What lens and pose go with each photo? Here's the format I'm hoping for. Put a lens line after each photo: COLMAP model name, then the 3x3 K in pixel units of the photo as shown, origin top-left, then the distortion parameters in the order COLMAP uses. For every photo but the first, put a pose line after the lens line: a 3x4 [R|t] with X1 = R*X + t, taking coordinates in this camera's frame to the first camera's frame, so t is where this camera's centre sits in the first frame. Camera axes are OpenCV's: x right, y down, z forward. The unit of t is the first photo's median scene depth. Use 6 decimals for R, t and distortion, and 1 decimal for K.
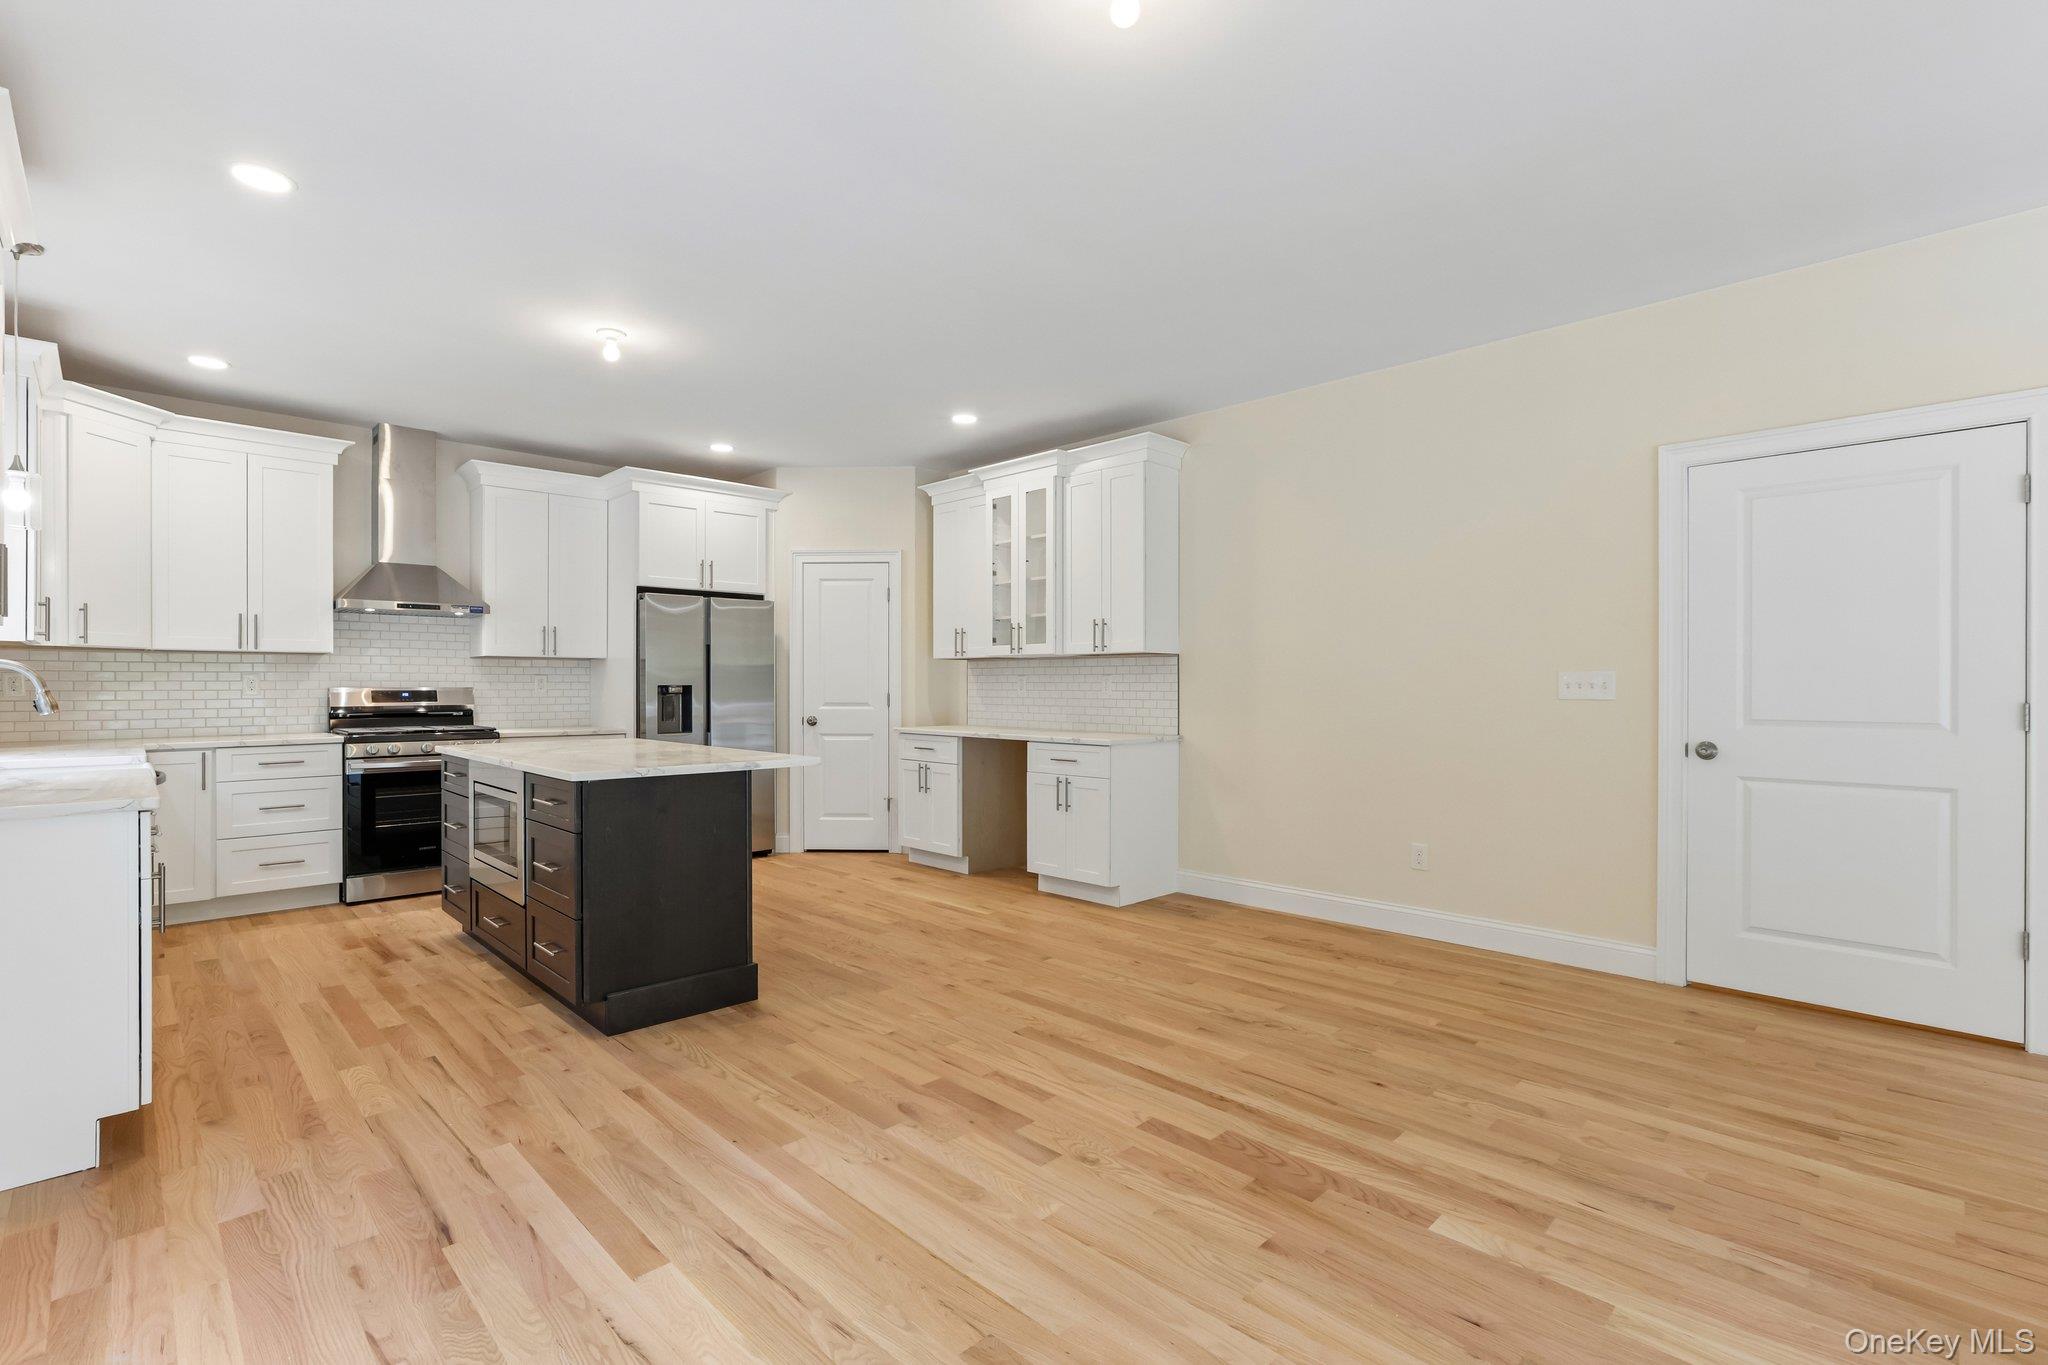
lens RADIAL K [[937.6, 0, 1019.1], [0, 937.6, 681.4], [0, 0, 1]] dist [-0.038667, 0.020468]
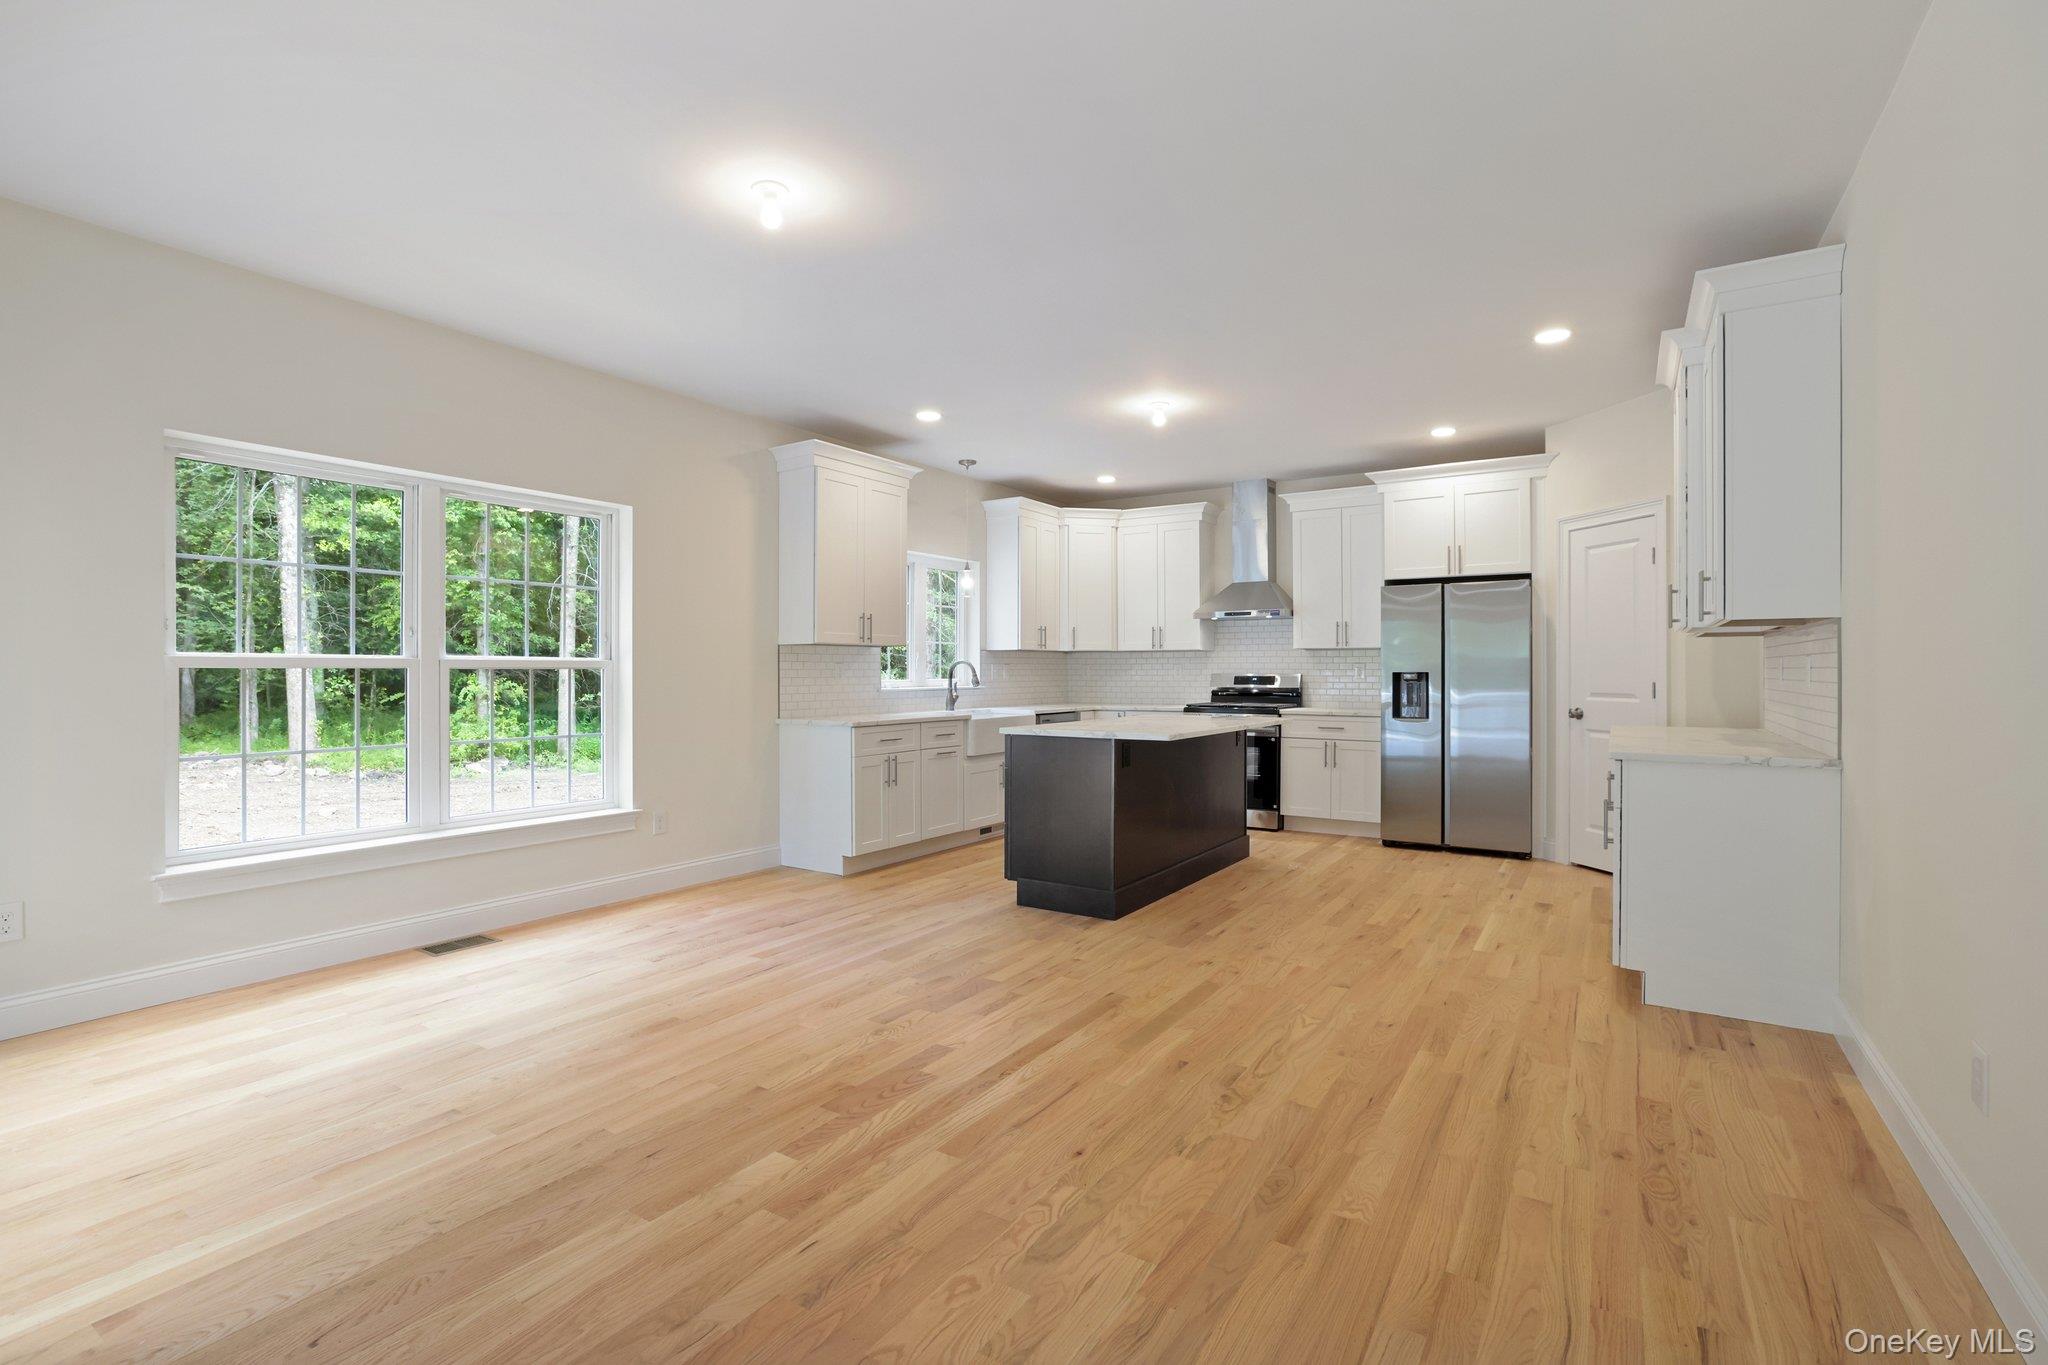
lens RADIAL K [[936.2, 0, 1026.5], [0, 936.2, 678.5], [0, 0, 1]] dist [-0.055046, 0.036053]
pose [[0.216737, 0.006474, -0.976209, 0.619597], [0.004821, 0.999959, 0.007702, 0.001385], [0.976218, -0.006376, 0.216697, 0.406807]]
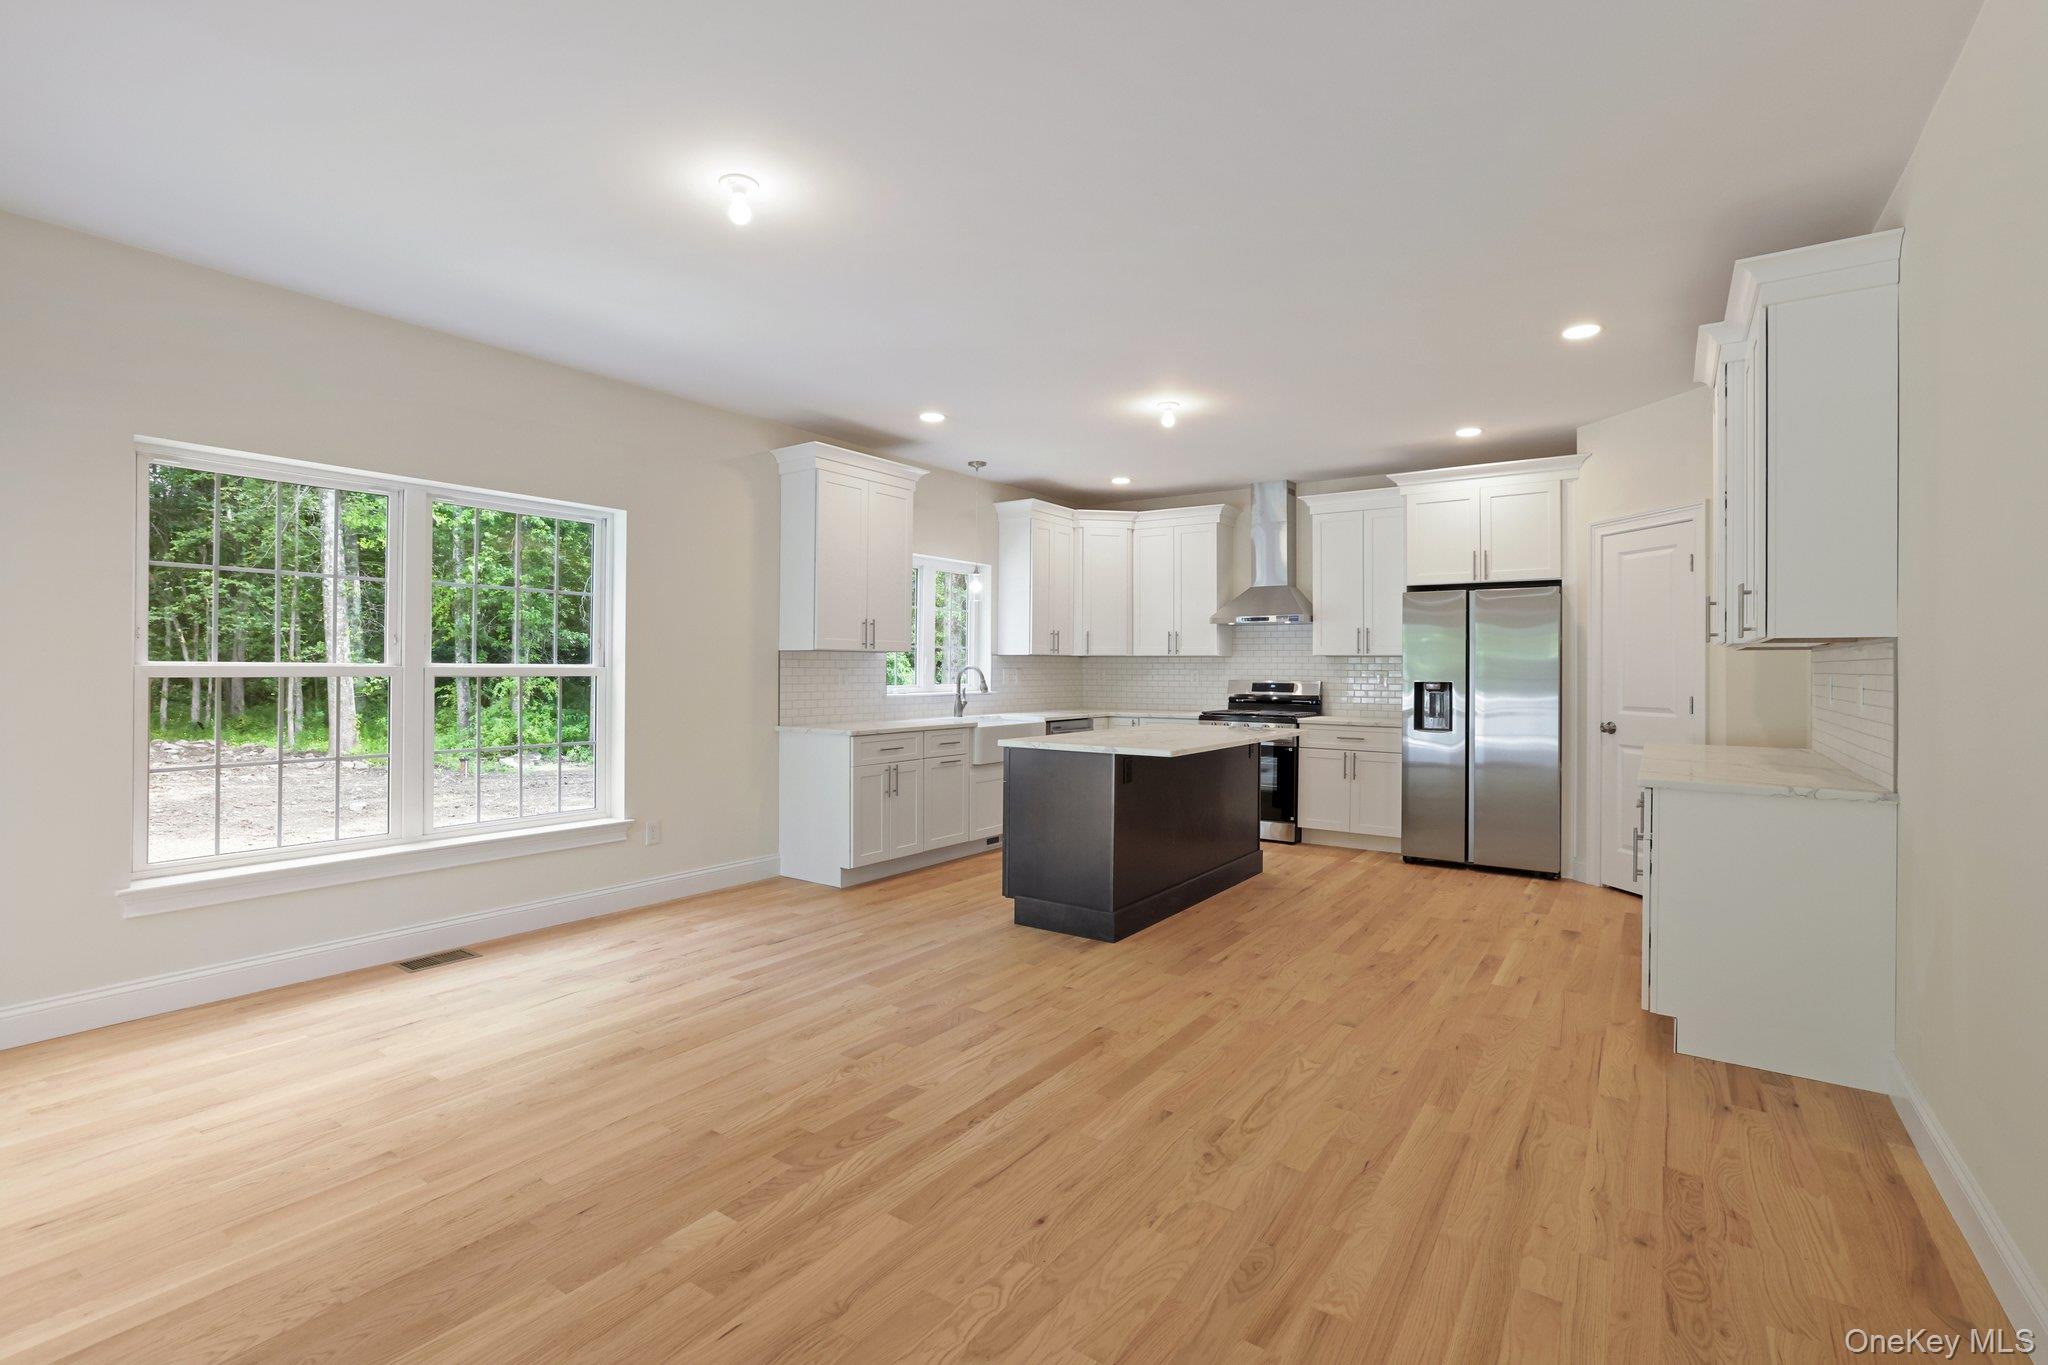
lens RADIAL K [[931.2, 0, 1027.1], [0, 931.2, 670.9], [0, 0, 1]] dist [-0.047818, 0.027060]
pose [[0.183194, 0.003518, -0.983071, 0.590910], [-0.001520, 0.999993, 0.003295, -0.011514], [0.983076, 0.000891, 0.183198, 0.444695]]
